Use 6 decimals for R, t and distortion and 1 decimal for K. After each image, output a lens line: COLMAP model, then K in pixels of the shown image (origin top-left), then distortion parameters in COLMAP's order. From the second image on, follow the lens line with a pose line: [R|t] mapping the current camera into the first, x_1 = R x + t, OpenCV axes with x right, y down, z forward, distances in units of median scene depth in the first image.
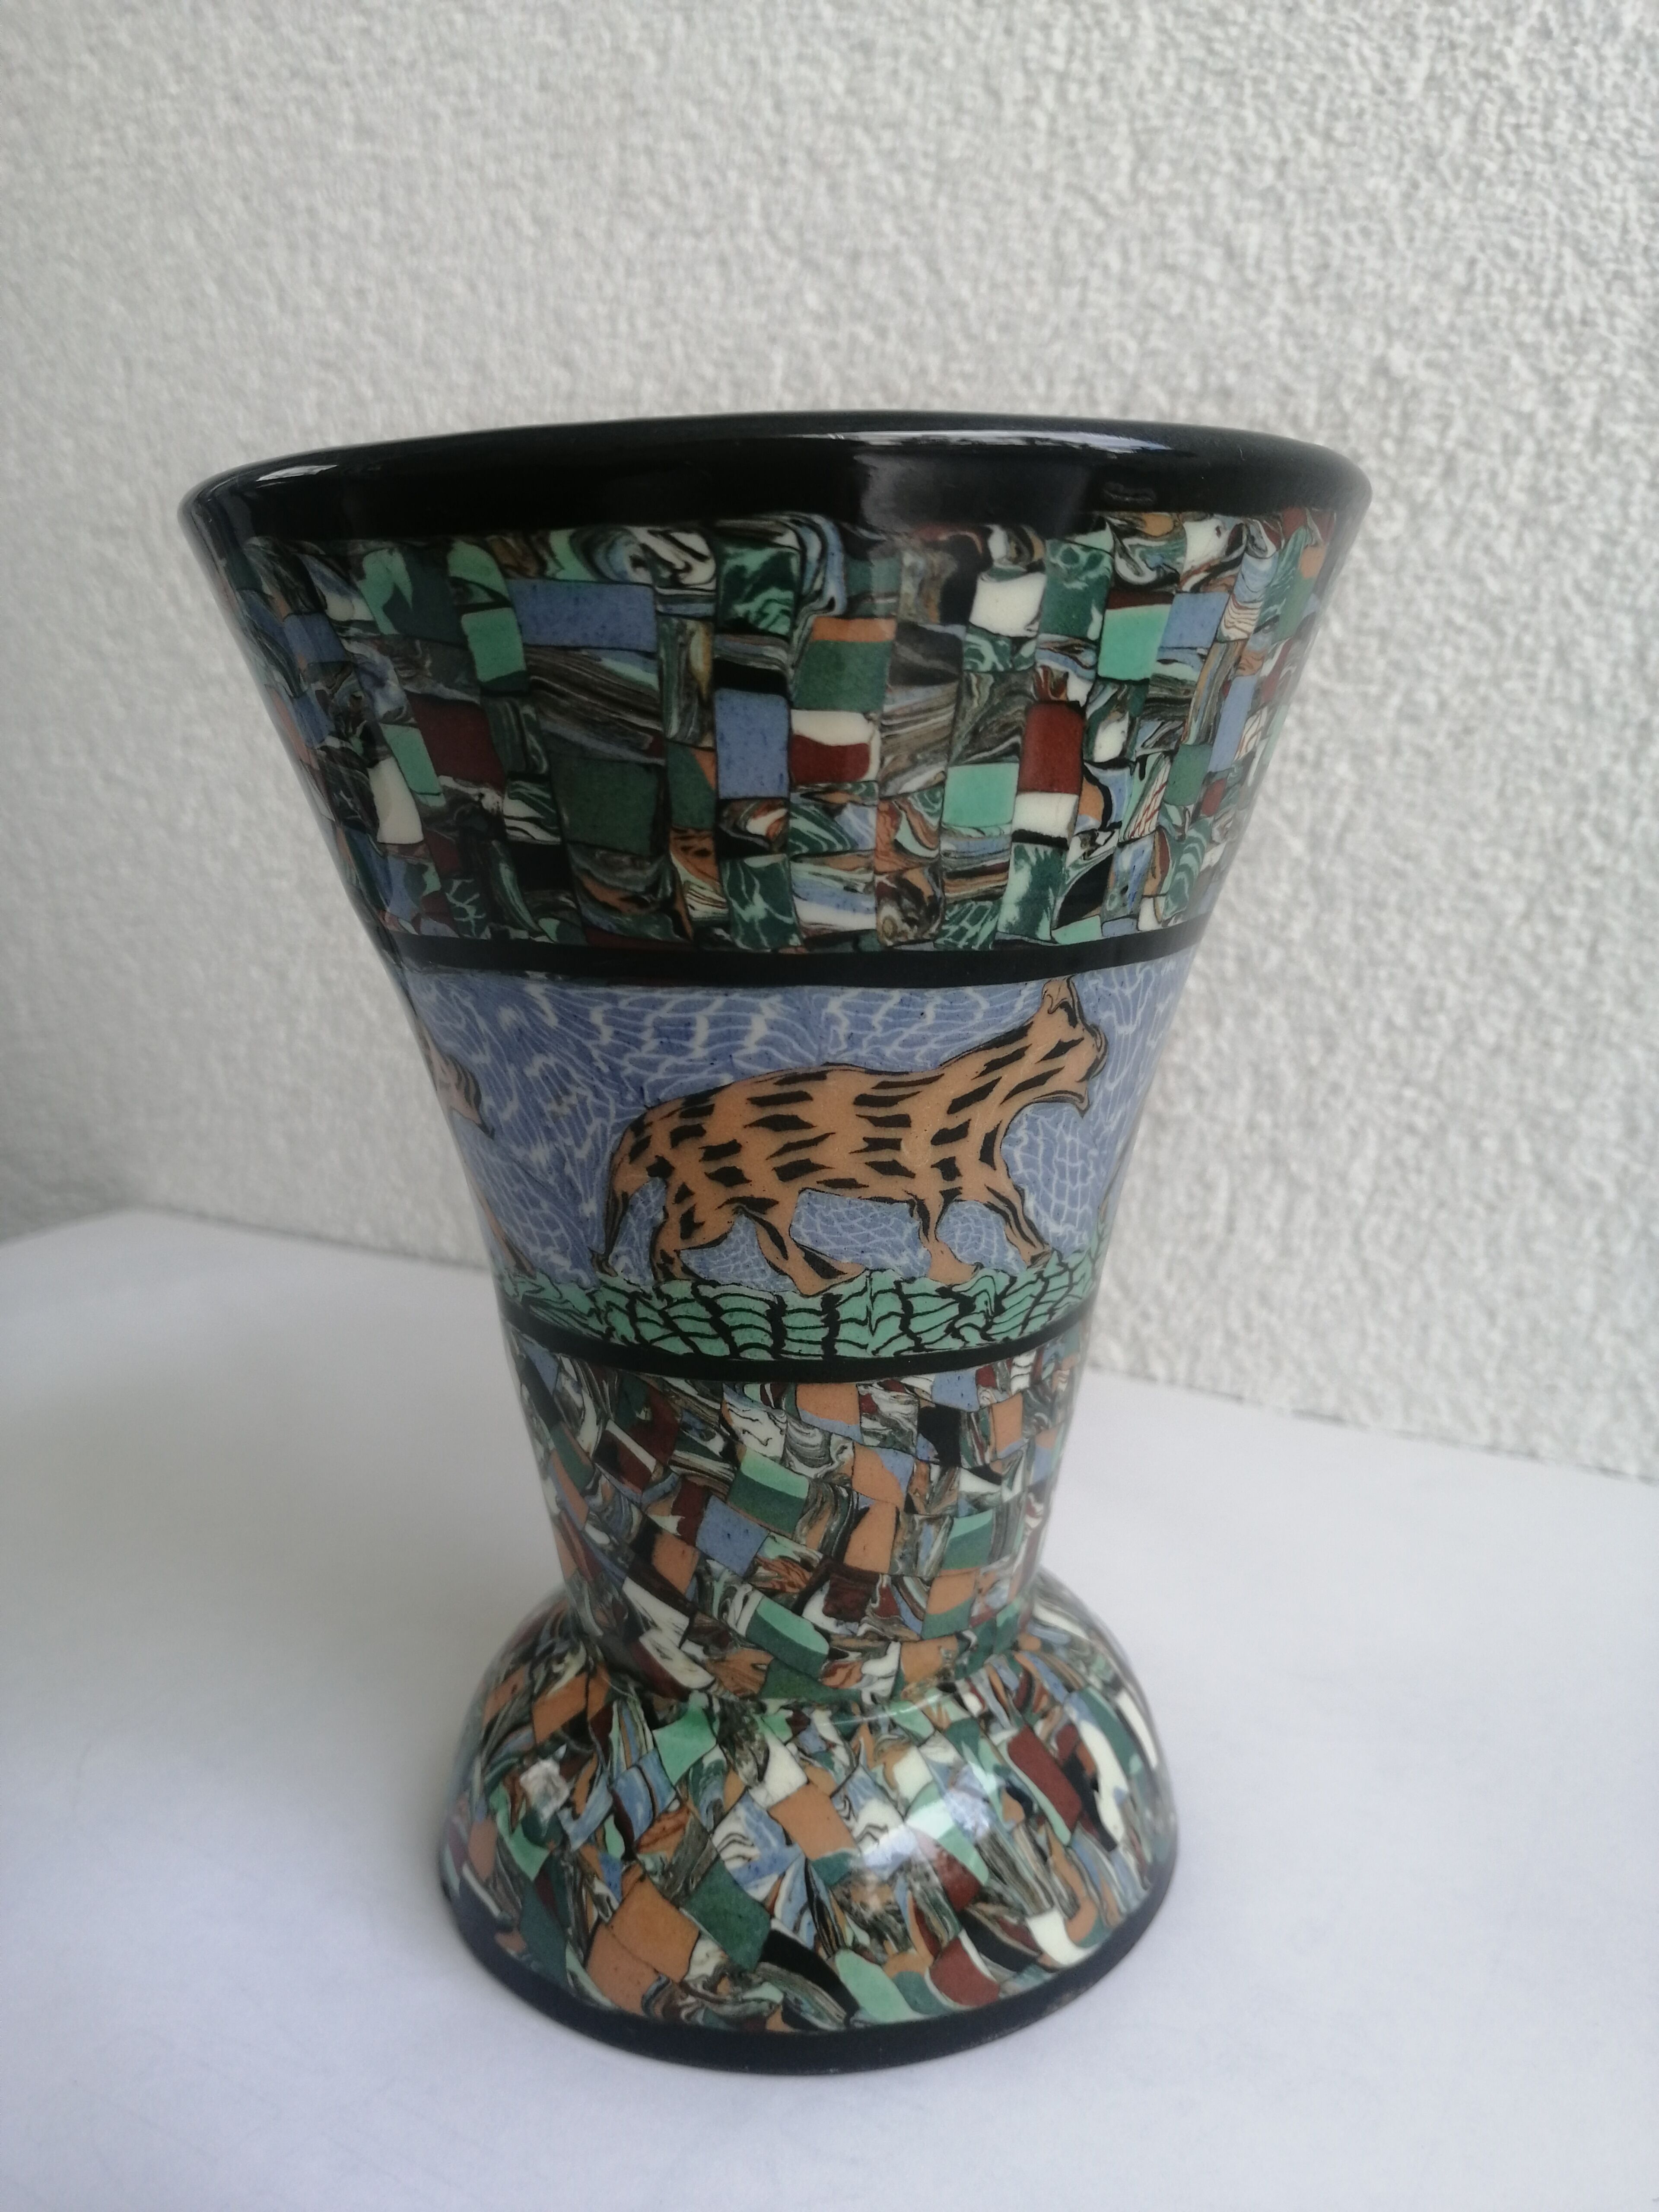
lens RADIAL K [[1789.9, 0, 777.9], [0, 1789.9, 1231.7], [0, 0, 1]] dist [-0.003504, -0.018208]
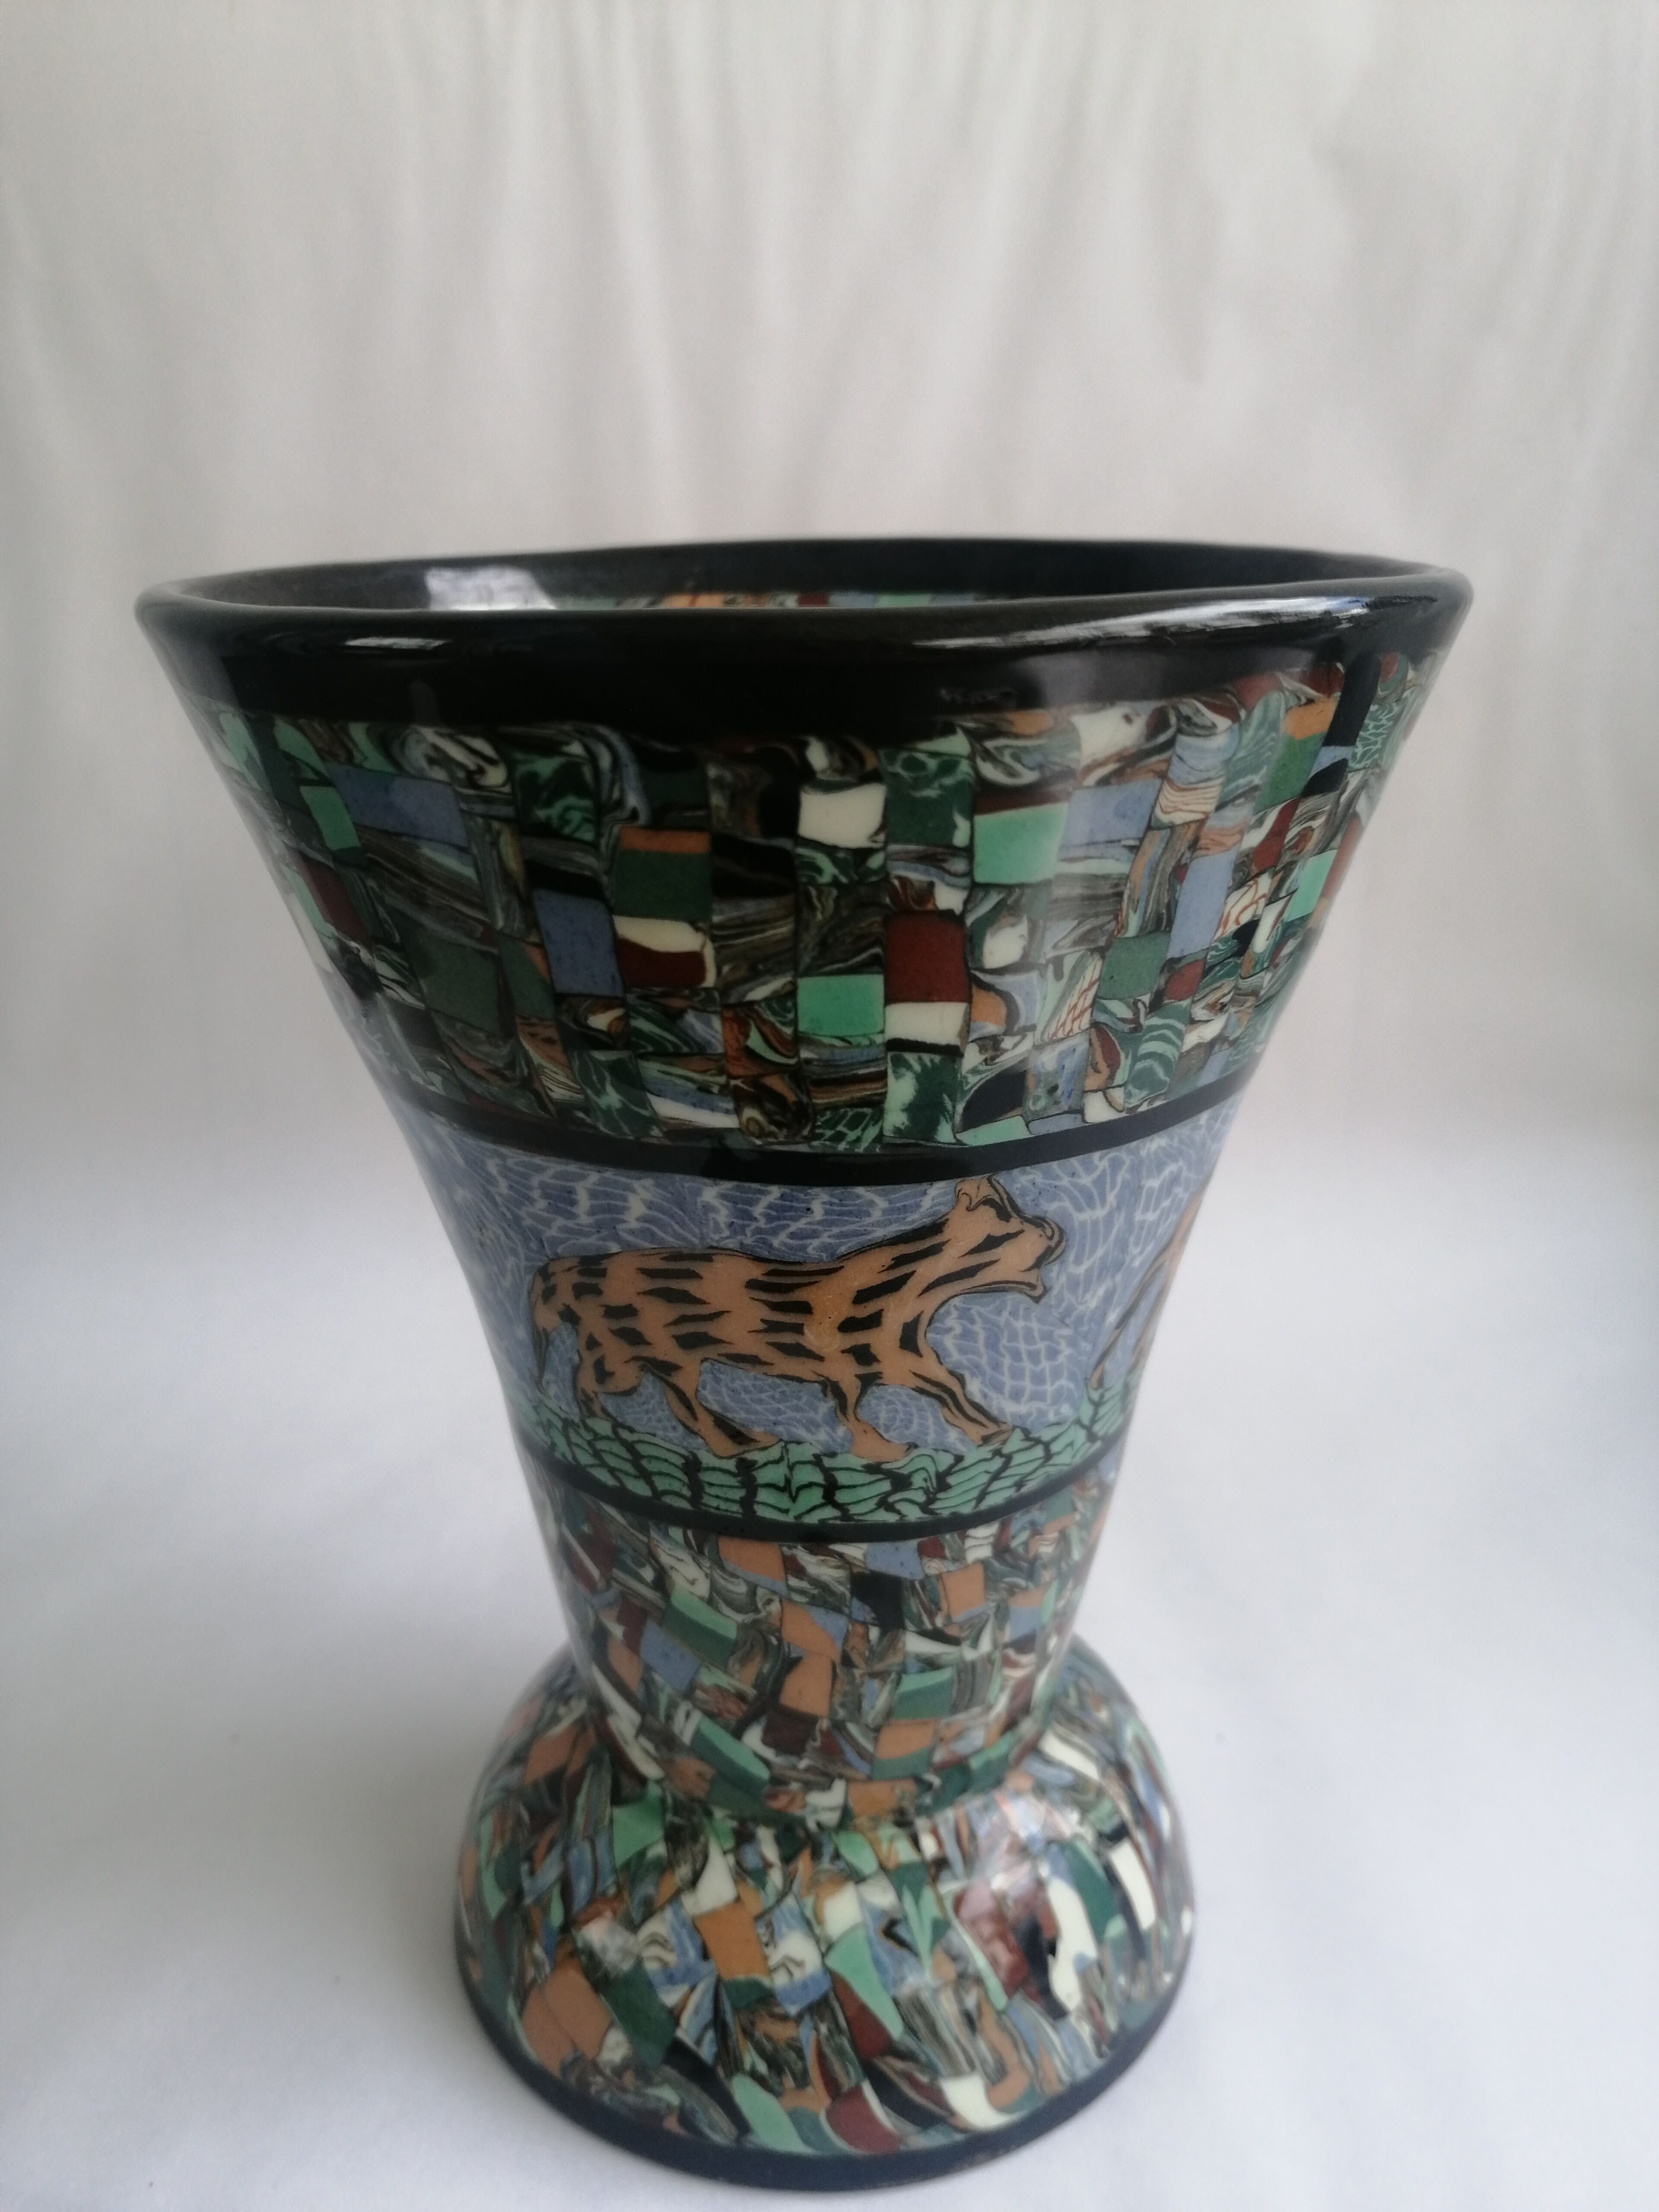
lens RADIAL K [[1803.2, 0, 830.9], [0, 1803.2, 1195.9], [0, 0, 1]] dist [-0.011489, -0.012332]
pose [[0.957189, 0.115559, -0.265396, 0.309990], [-0.078069, 0.985941, 0.147732, -0.246131], [0.278737, -0.120688, 0.952754, 0.122921]]
